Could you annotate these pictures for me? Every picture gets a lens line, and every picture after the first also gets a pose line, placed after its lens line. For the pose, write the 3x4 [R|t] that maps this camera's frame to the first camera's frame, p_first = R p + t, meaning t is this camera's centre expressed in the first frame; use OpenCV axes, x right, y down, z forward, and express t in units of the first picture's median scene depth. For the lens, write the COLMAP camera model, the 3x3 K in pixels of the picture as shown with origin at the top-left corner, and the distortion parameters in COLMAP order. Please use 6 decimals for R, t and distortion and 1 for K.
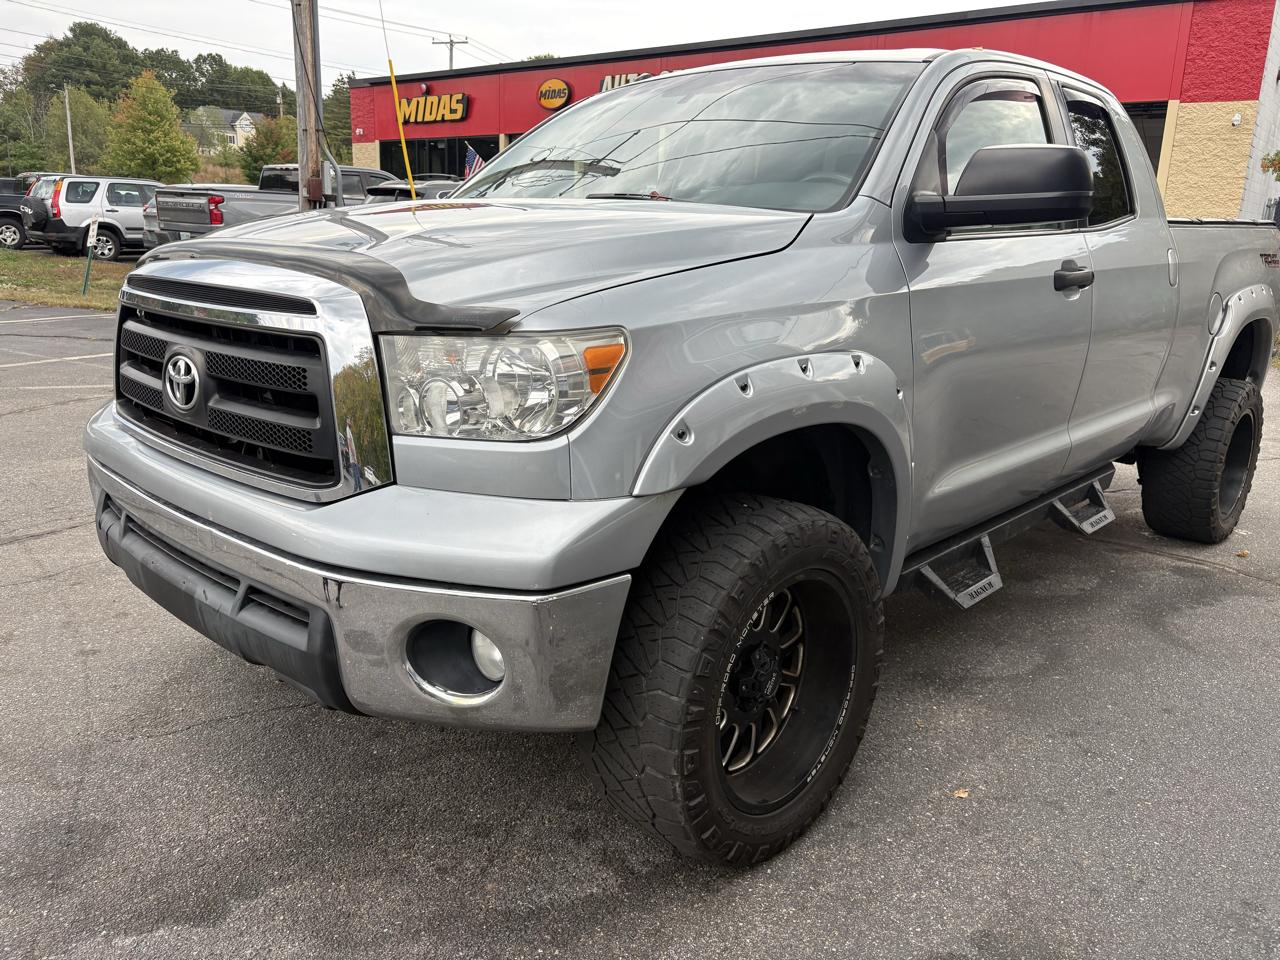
lens RADIAL K [[964.3, 0, 630.4], [0, 964.3, 488.8], [0, 0, 1]] dist [0.093793, -0.113234]
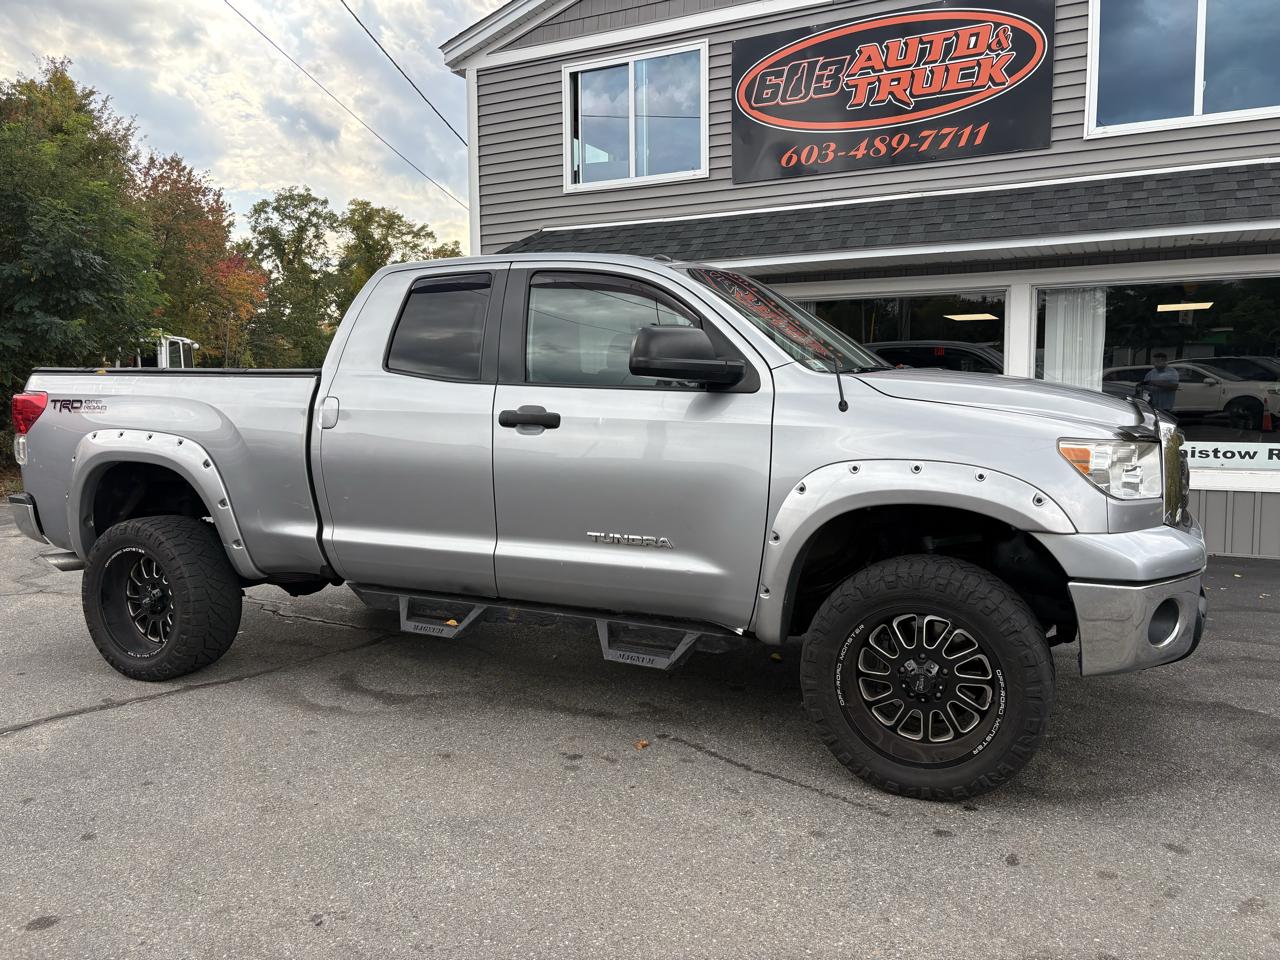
lens RADIAL K [[975.8, 0, 642.3], [0, 975.8, 474.5], [0, 0, 1]] dist [0.031022, -0.000804]
pose [[-0.329784, -0.107983, 0.937860, -1.044297], [0.242102, 0.950541, 0.194575, -0.400184], [-0.912485, 0.291225, -0.287330, 1.389106]]
